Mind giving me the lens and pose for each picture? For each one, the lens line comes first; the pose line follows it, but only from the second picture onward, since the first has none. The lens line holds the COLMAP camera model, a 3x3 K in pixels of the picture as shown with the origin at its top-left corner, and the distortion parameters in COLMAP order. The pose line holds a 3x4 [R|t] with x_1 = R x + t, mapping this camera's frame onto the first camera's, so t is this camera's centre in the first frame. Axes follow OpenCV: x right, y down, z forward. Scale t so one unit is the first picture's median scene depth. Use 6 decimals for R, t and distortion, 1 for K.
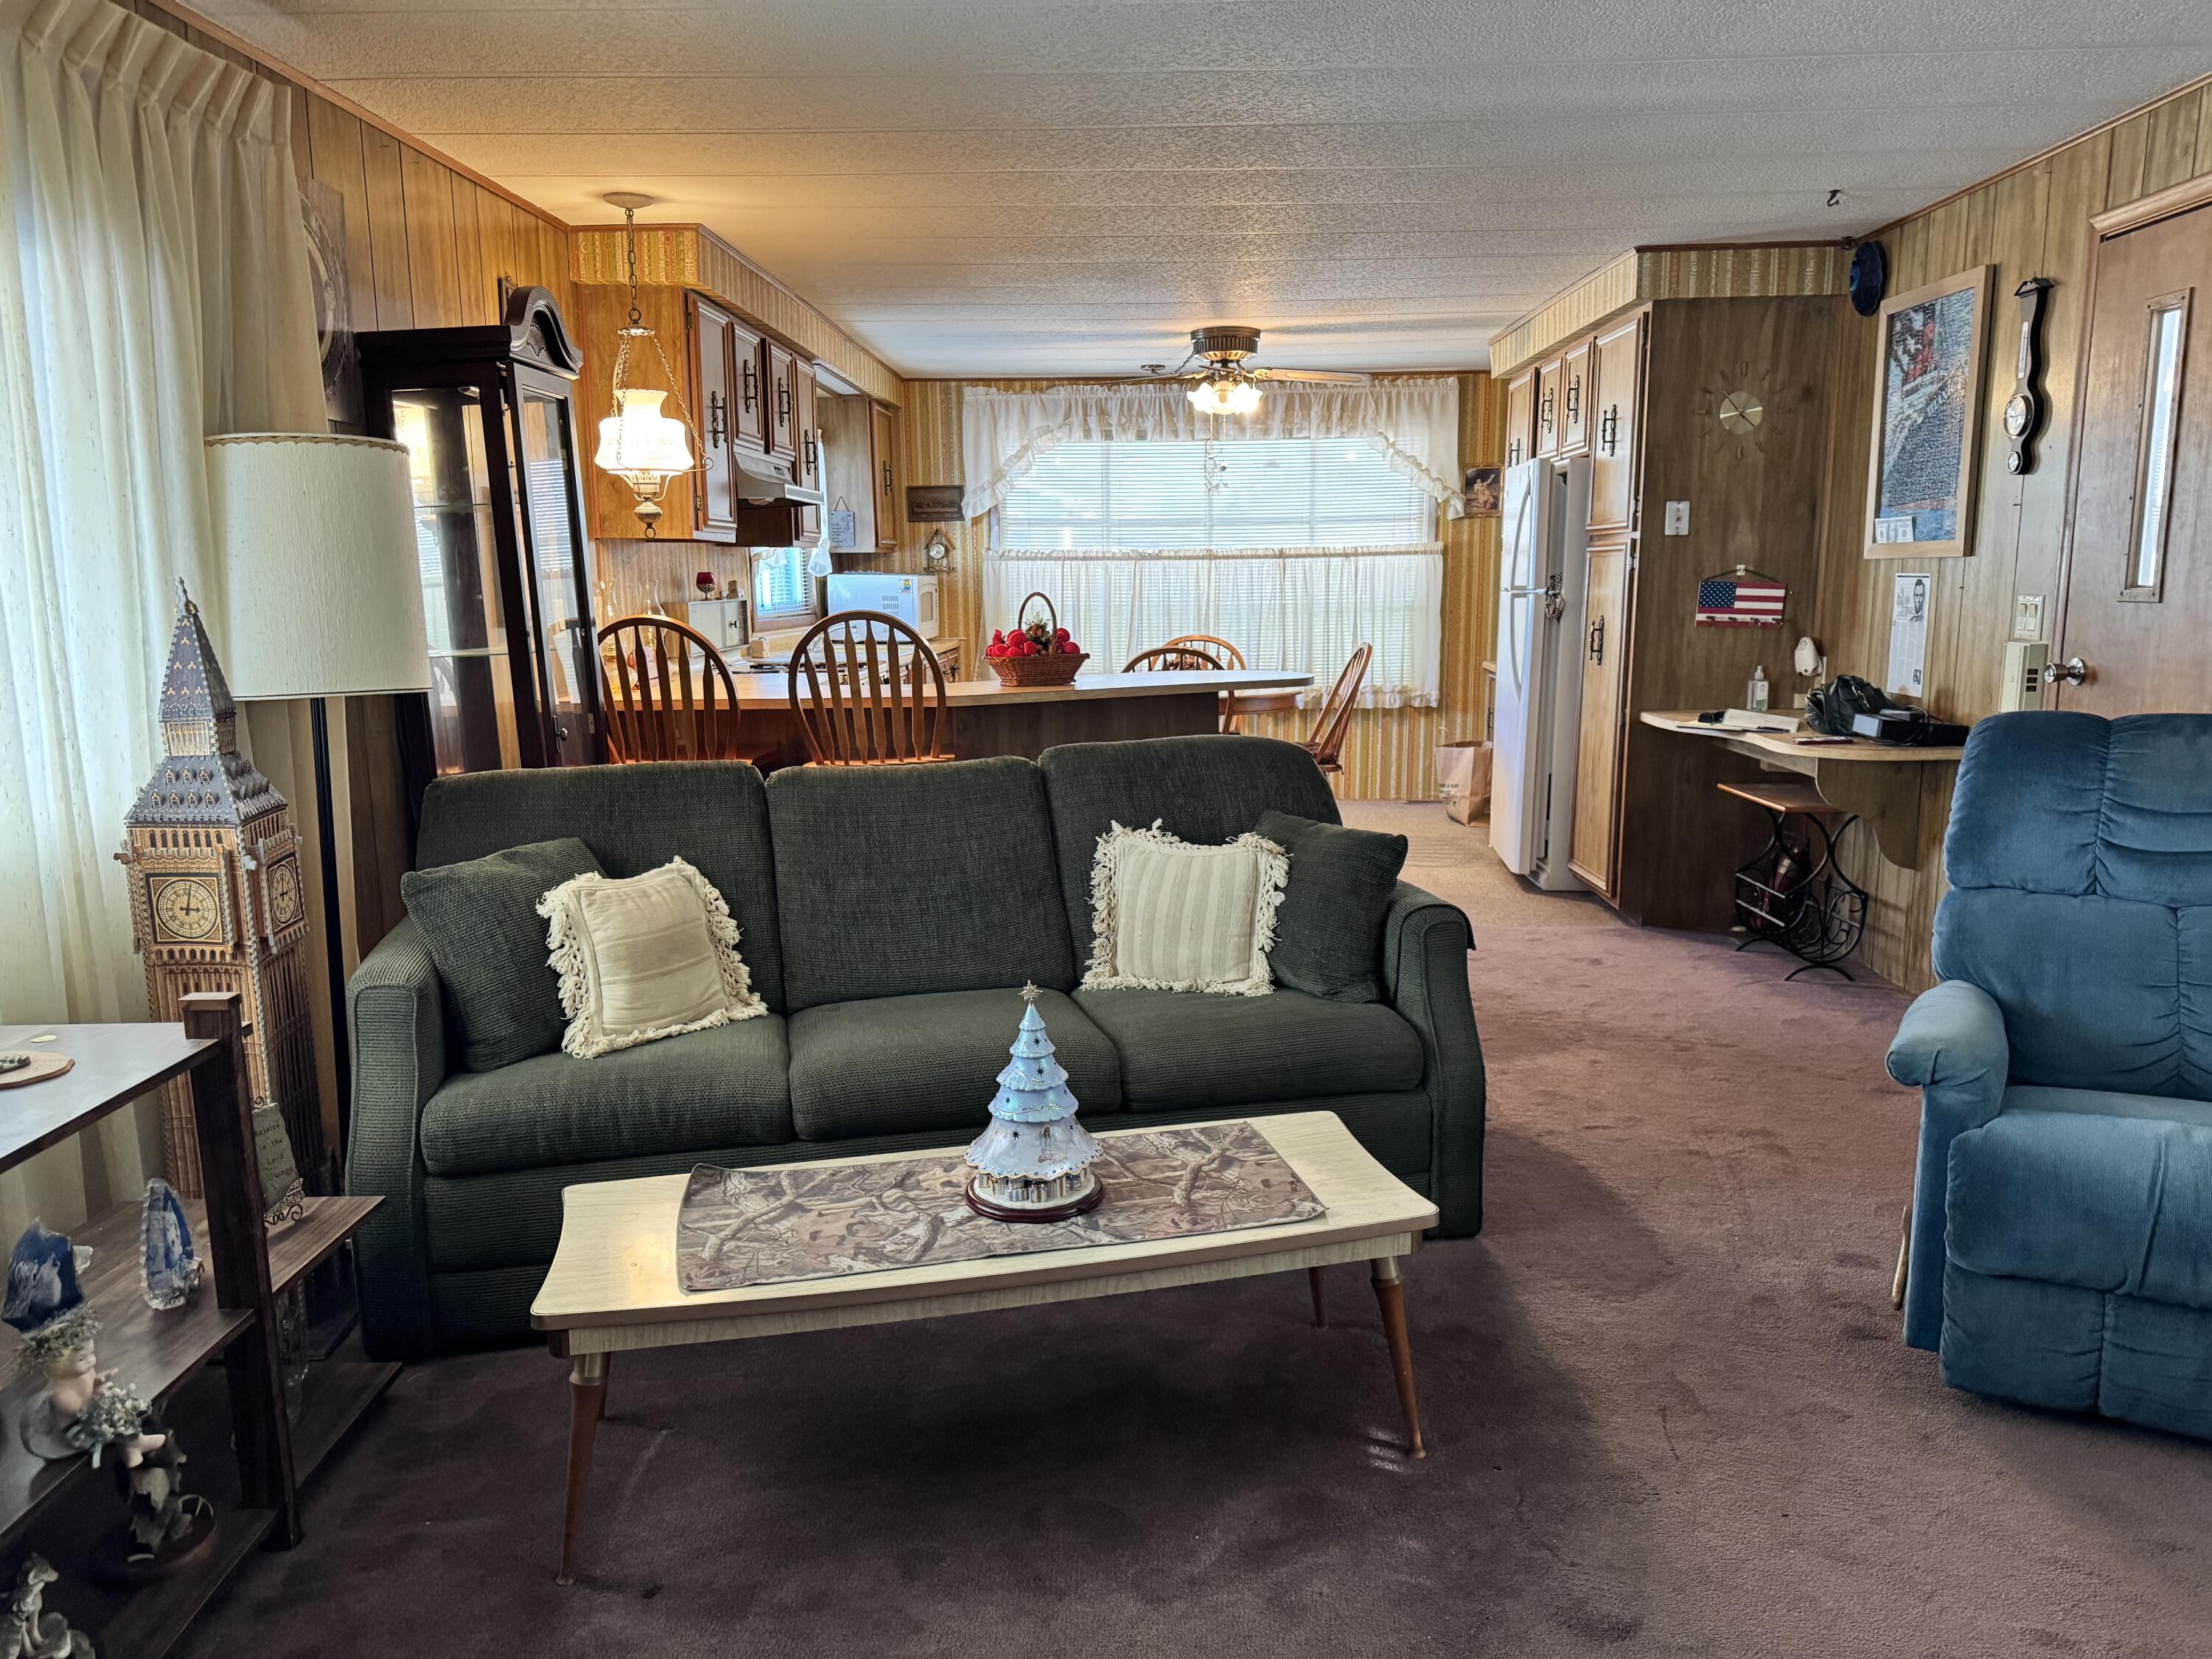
lens RADIAL K [[1559.1, 0, 1070.6], [0, 1559.1, 828.3], [0, 0, 1]] dist [0.165738, -0.244998]
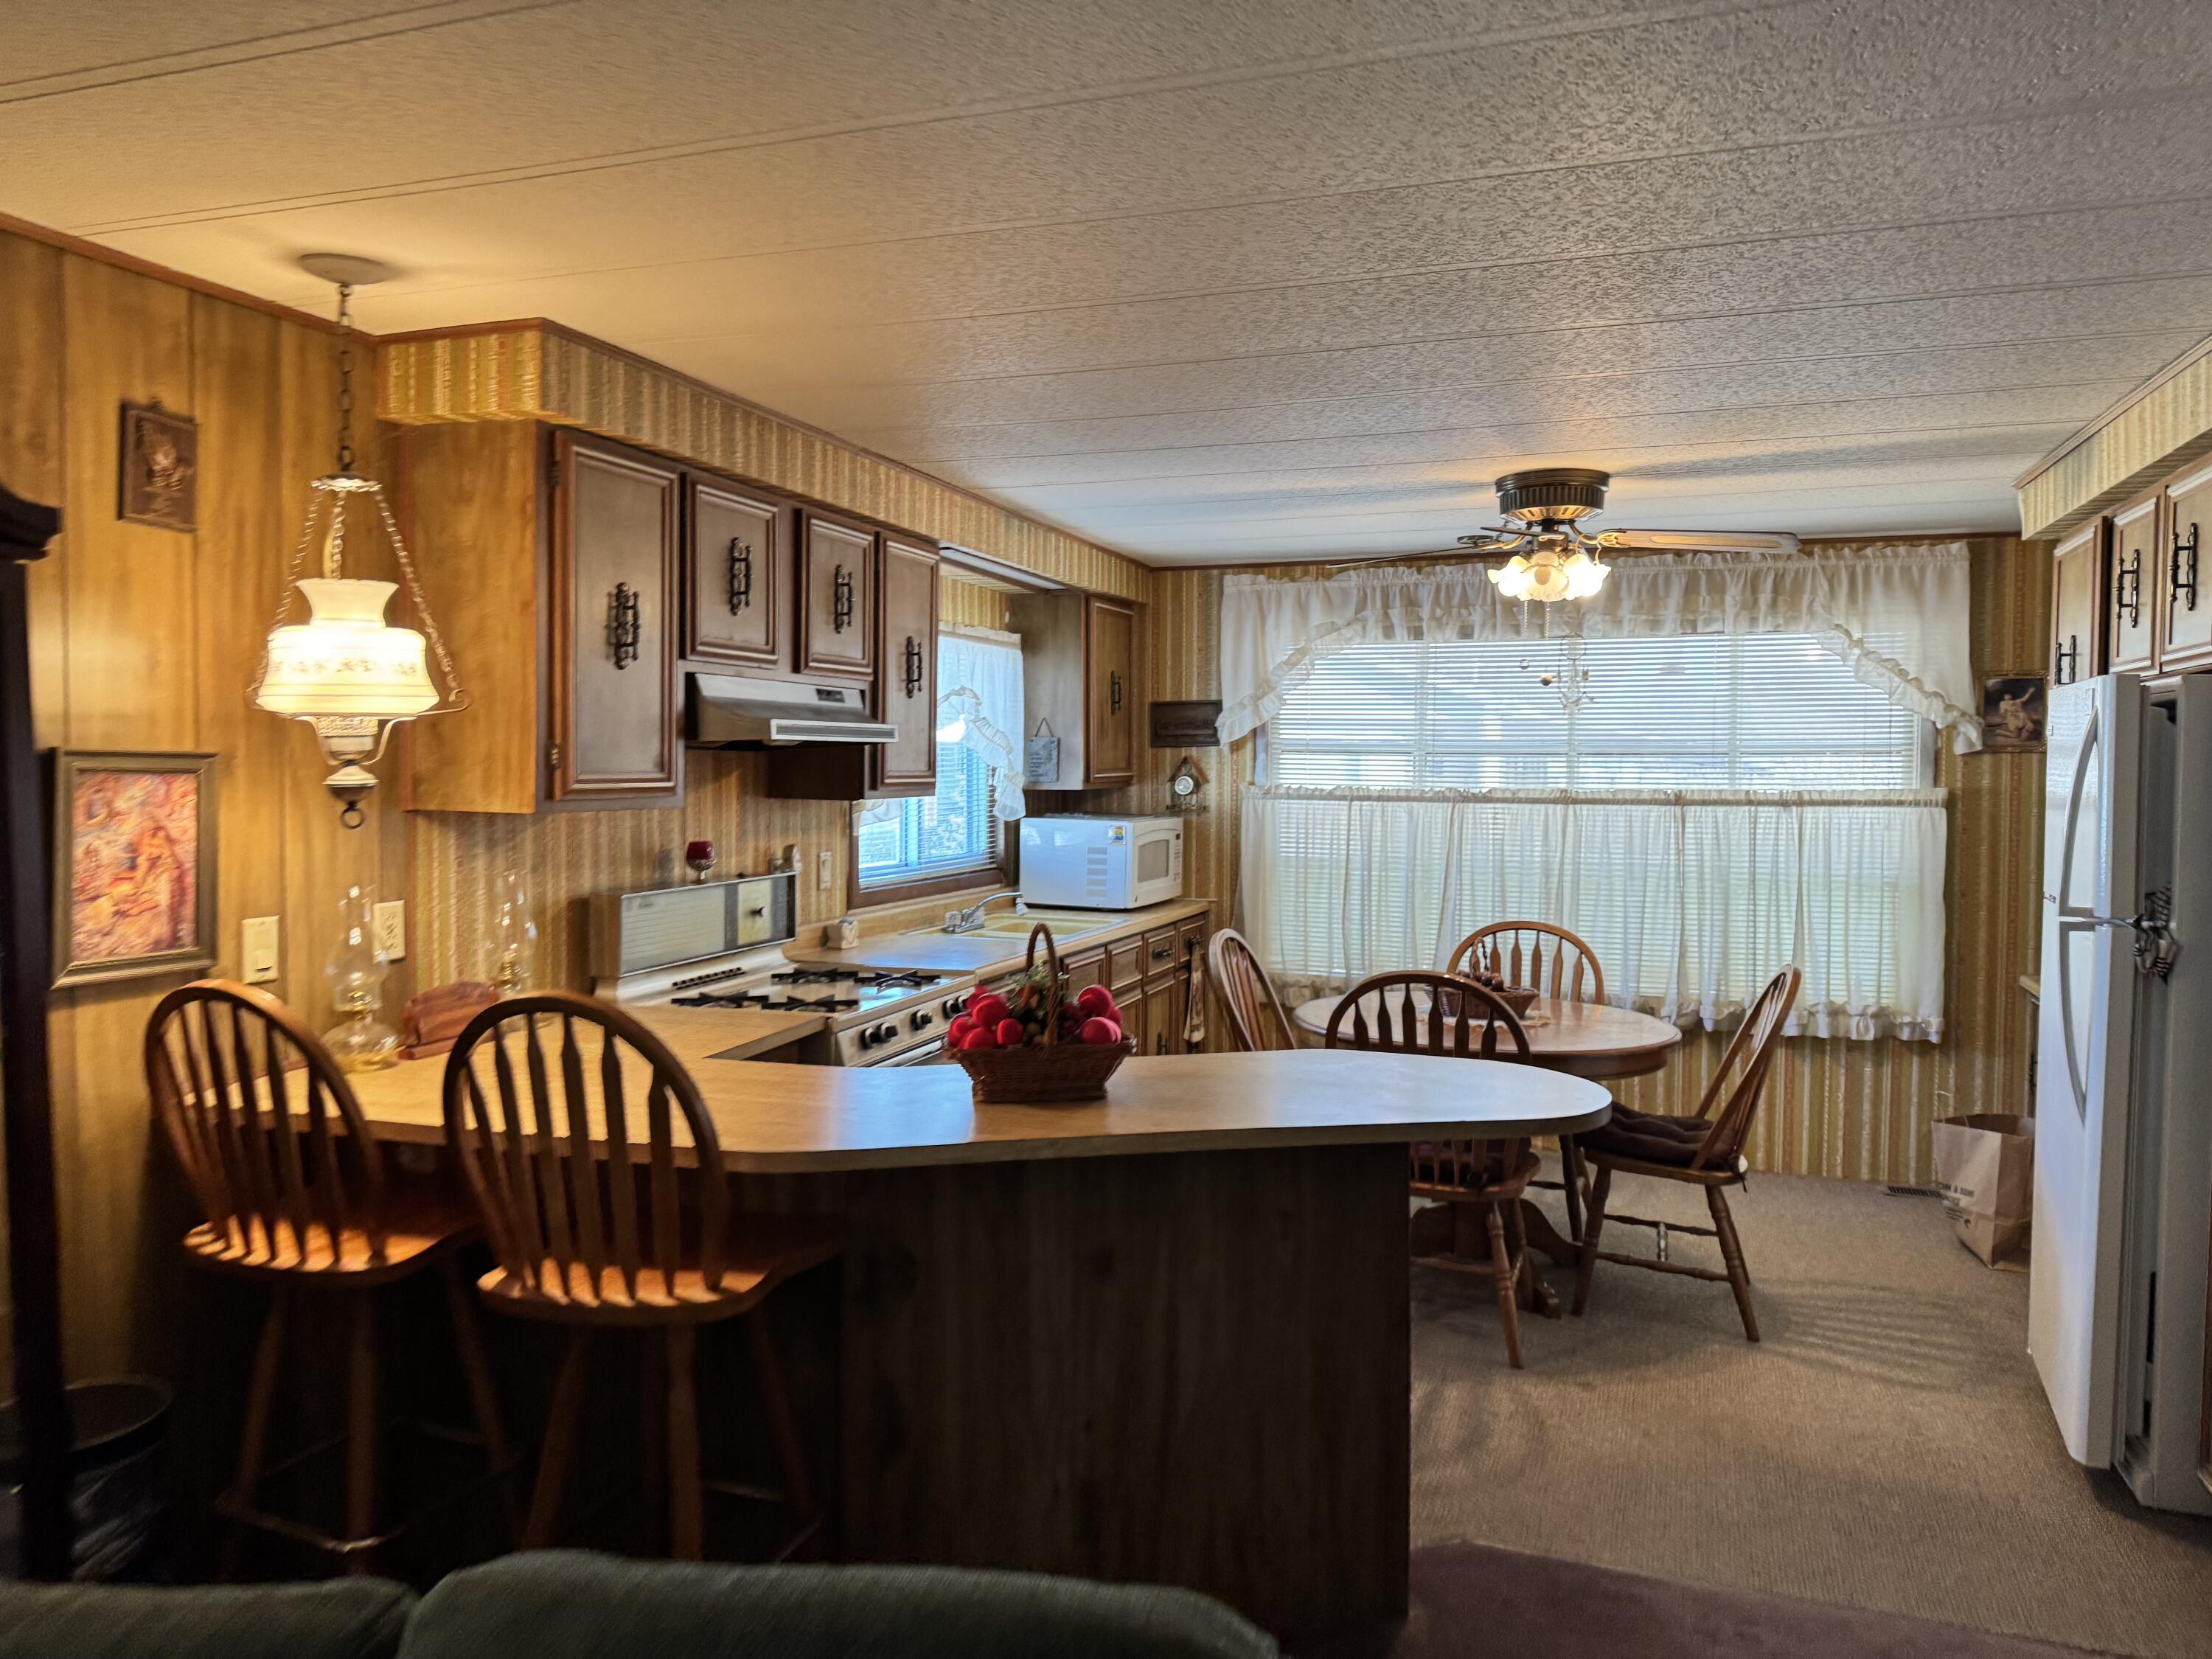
lens RADIAL K [[1559.1, 0, 1070.6], [0, 1559.1, 828.3], [0, 0, 1]] dist [0.165738, -0.244998]
pose [[0.957810, 0.025218, -0.286294, 0.081139], [-0.058960, 0.992197, -0.109855, -0.072433], [0.281290, 0.122100, 0.951823, 0.279795]]
